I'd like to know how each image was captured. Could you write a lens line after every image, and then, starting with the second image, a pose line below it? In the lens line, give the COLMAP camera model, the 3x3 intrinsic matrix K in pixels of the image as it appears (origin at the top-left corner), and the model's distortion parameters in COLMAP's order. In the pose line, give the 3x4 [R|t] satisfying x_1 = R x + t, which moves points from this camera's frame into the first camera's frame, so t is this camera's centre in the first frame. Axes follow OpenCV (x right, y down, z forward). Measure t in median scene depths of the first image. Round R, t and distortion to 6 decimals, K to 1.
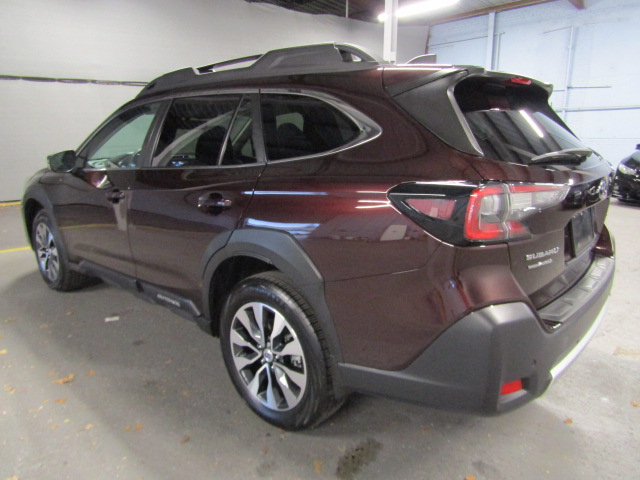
lens RADIAL K [[450.3, 0, 320.0], [0, 450.3, 240.0], [0, 0, 1]] dist [-0.005639, -0.001153]
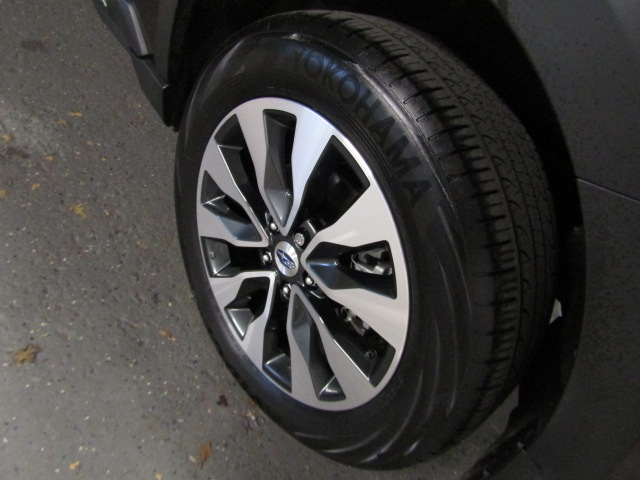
lens RADIAL K [[450.3, 0, 320.0], [0, 450.3, 240.0], [0, 0, 1]] dist [-0.005639, -0.001153]
pose [[0.918713, 0.377425, 0.116259, -0.136109], [-0.385014, 0.790434, 0.476422, 0.063370], [0.087918, -0.482457, 0.871496, 0.692278]]
